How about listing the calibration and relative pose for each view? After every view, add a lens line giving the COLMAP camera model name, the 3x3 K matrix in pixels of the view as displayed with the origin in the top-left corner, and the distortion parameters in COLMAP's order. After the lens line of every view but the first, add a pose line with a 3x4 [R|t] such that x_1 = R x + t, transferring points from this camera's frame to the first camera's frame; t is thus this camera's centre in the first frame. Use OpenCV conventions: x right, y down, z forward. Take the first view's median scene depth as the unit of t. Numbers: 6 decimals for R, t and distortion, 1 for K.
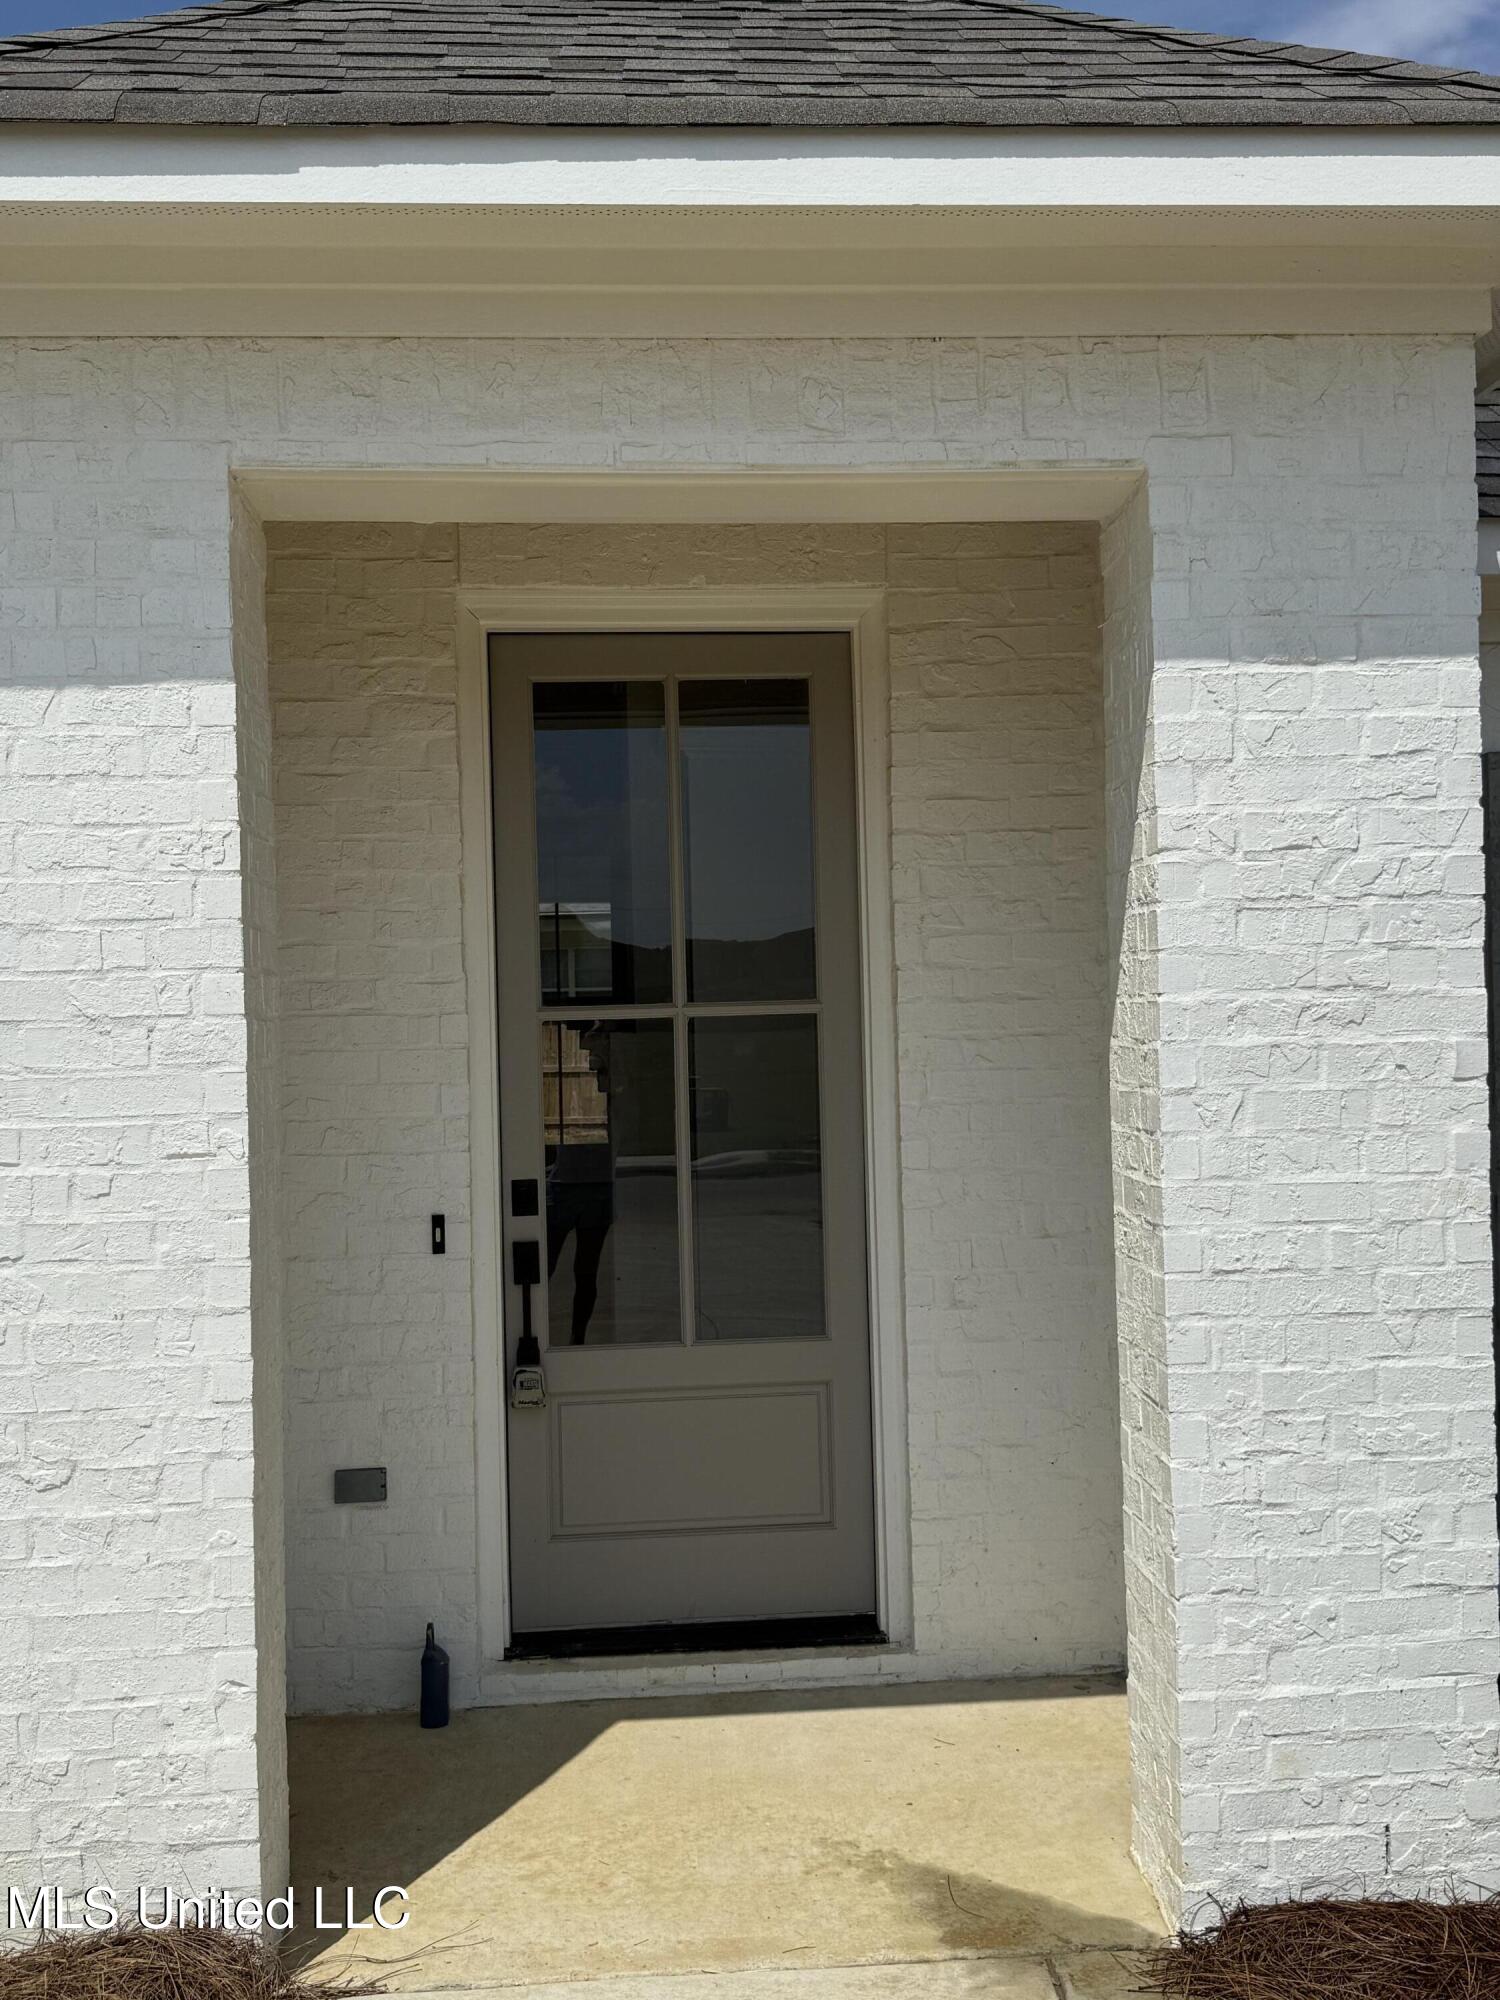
lens RADIAL K [[1923.6, 0, 750.7], [0, 1923.6, 1004.8], [0, 0, 1]] dist [0.045357, 0.000000]
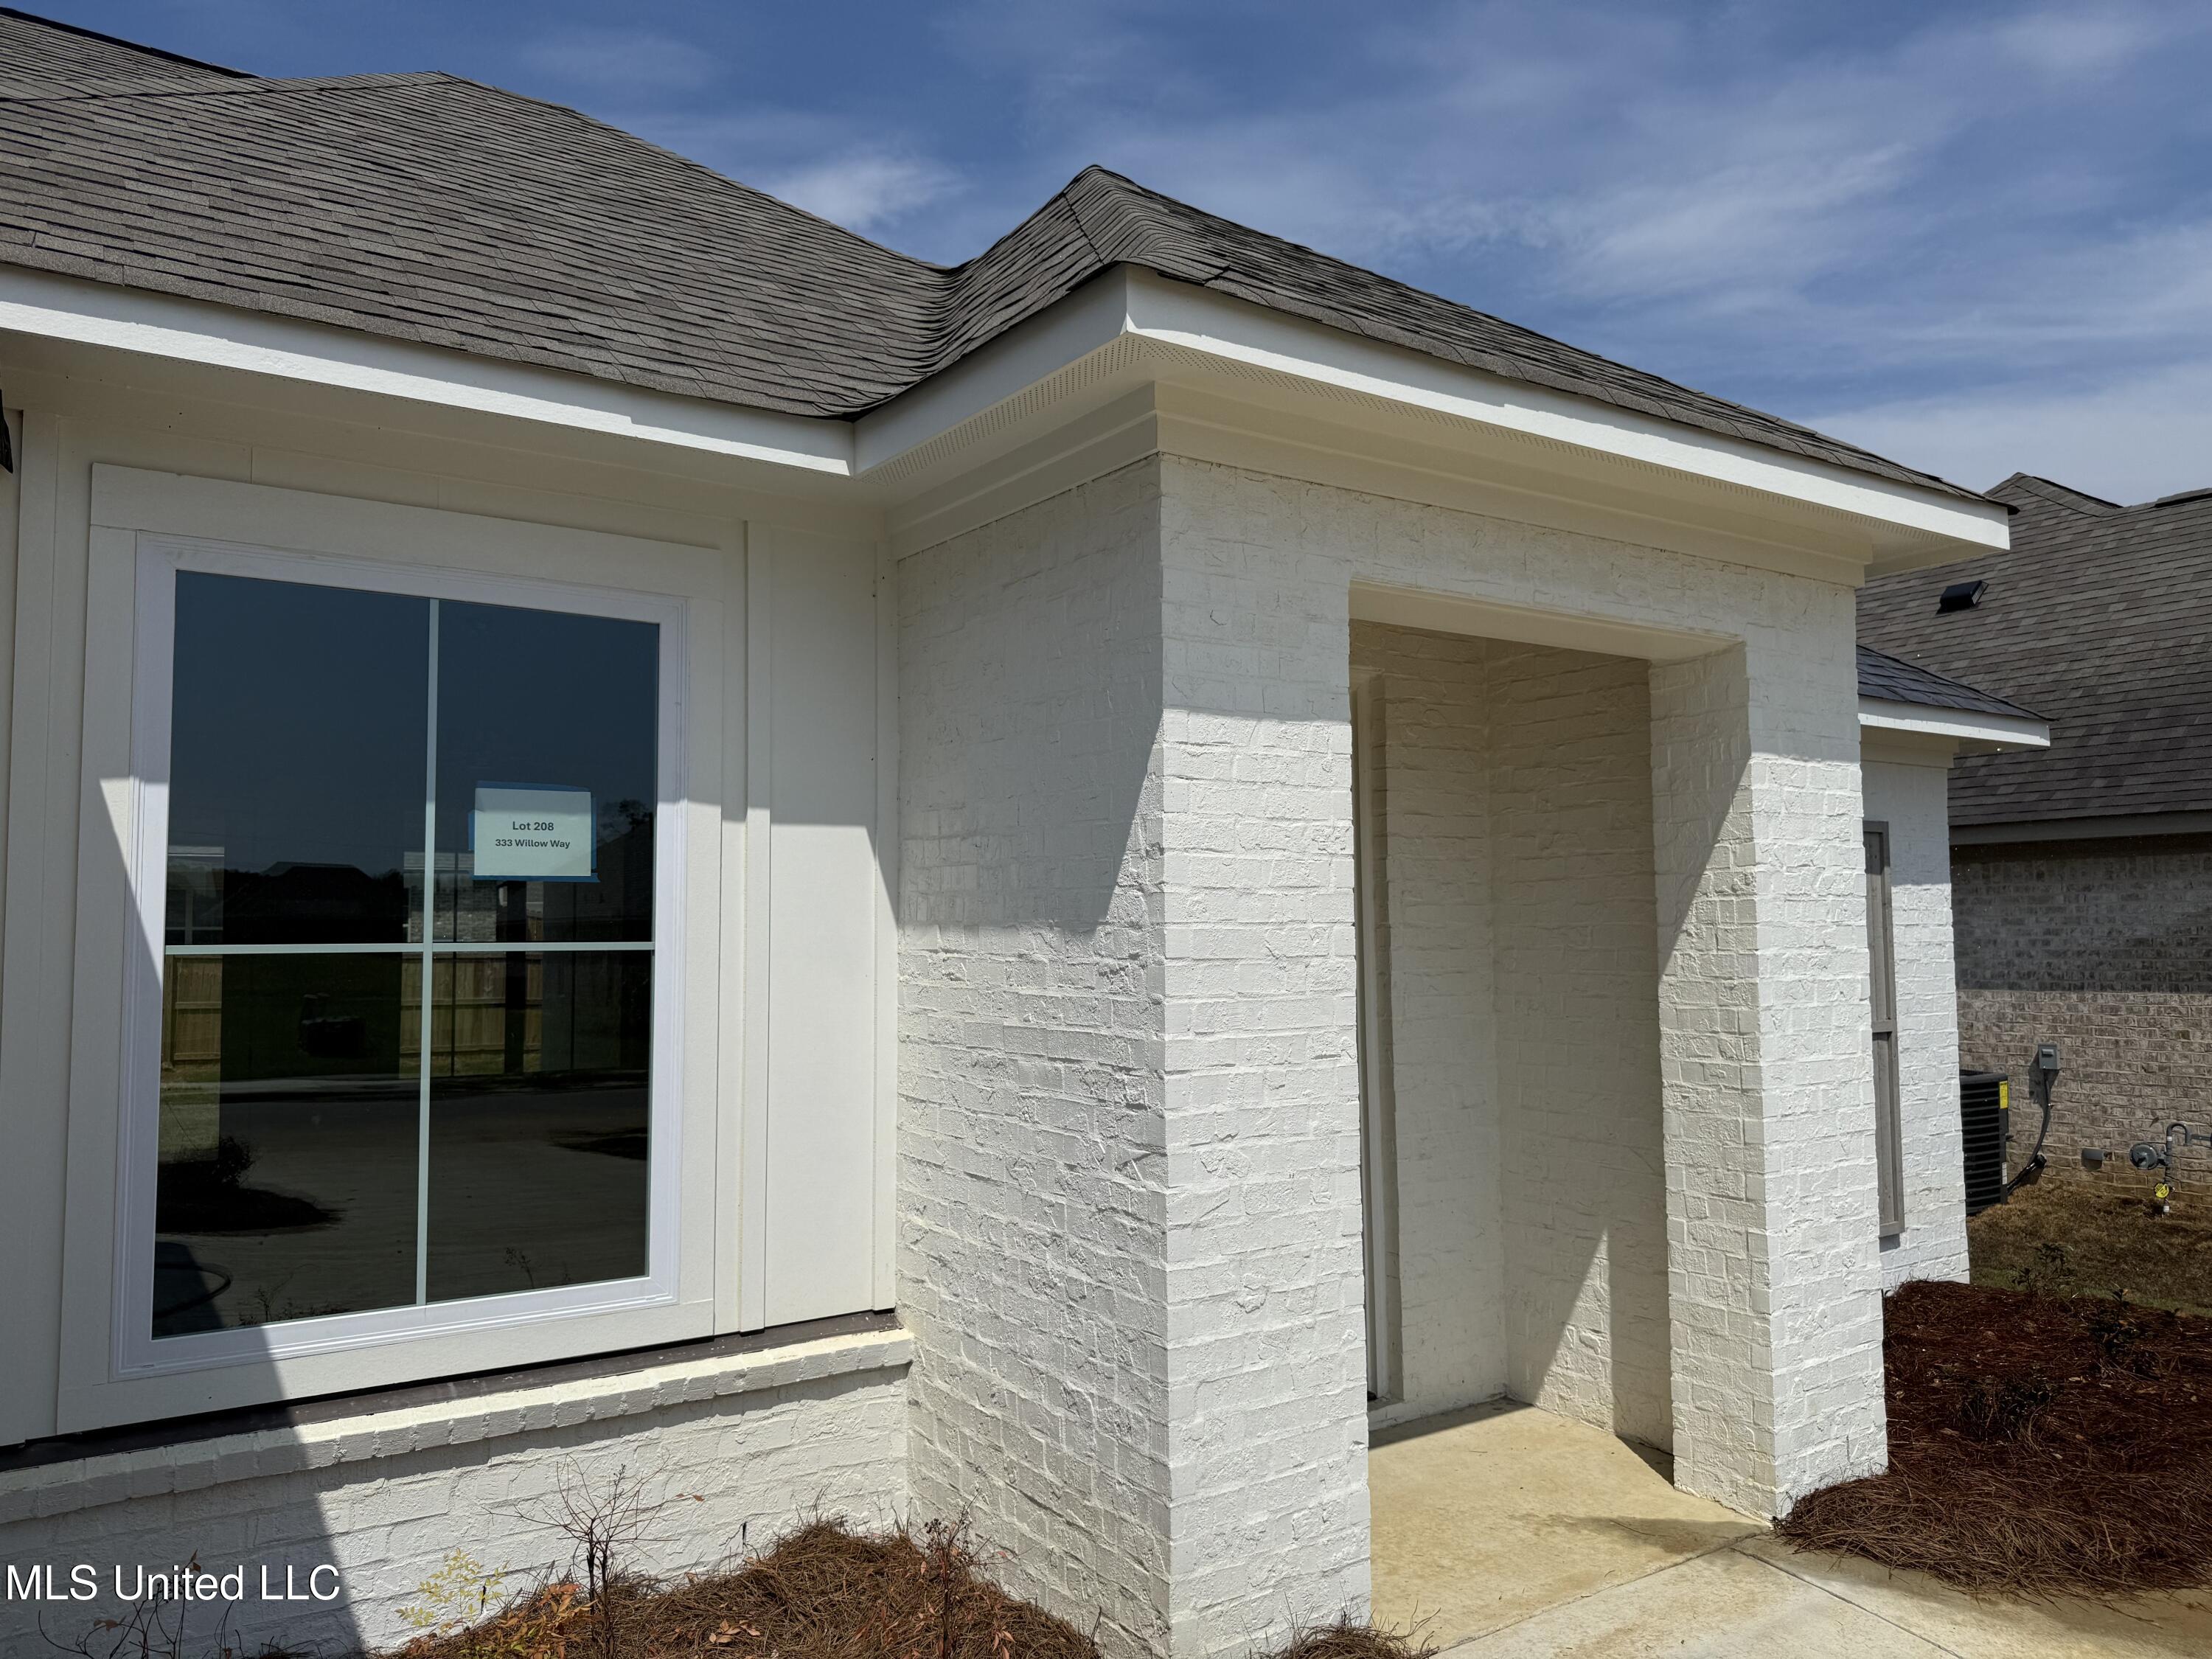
lens RADIAL K [[1560.7, 0, 1099.4], [0, 1560.7, 825.3], [0, 0, 1]] dist [0.042866, -0.060698]
pose [[0.871599, 0.049688, 0.487694, -0.968844], [-0.011429, 0.996639, -0.081116, 0.004479], [-0.490086, 0.065127, 0.869238, 0.083973]]
